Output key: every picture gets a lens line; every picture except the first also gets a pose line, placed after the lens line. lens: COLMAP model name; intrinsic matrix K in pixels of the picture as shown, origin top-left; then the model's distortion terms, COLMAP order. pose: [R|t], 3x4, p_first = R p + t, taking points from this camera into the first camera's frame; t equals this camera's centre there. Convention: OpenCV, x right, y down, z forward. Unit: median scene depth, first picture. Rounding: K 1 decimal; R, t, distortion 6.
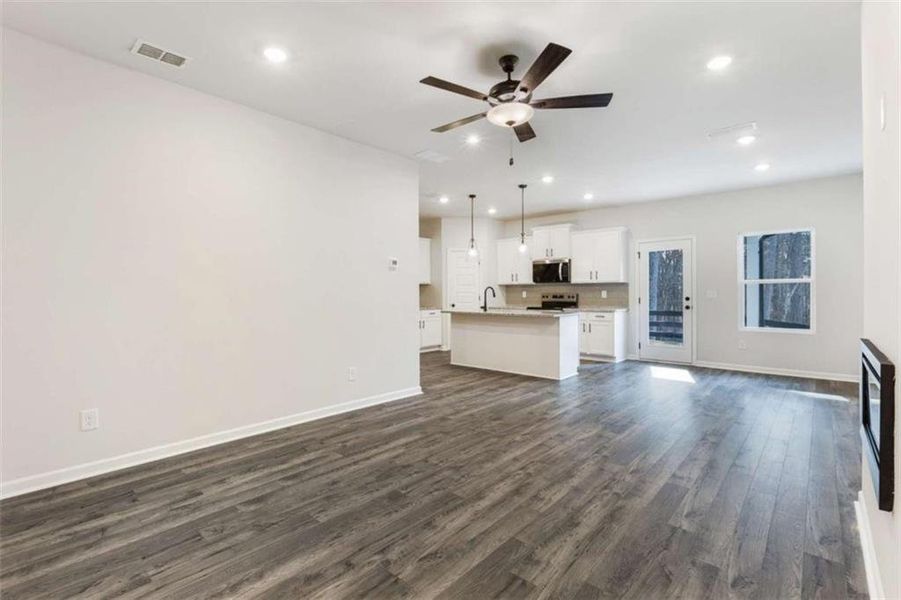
lens RADIAL K [[409.9, 0, 457.3], [0, 409.9, 295.6], [0, 0, 1]] dist [-0.000457, 0.000248]
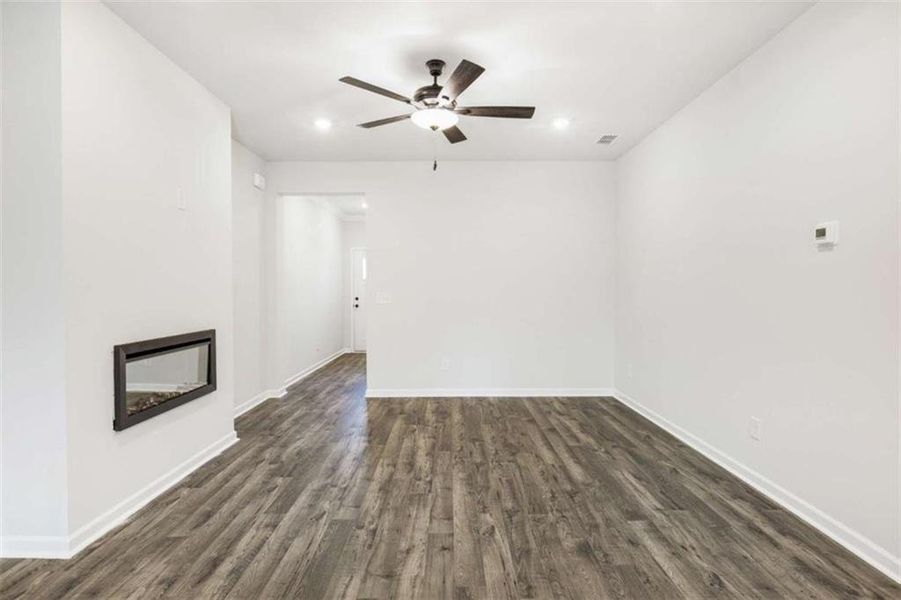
lens RADIAL K [[409.9, 0, 457.3], [0, 409.9, 295.6], [0, 0, 1]] dist [-0.000457, 0.000248]
pose [[-0.718742, 0.012386, -0.695166, 0.773412], [0.002533, 0.999881, 0.015196, -0.038137], [0.695272, 0.009161, -0.718688, 1.714525]]
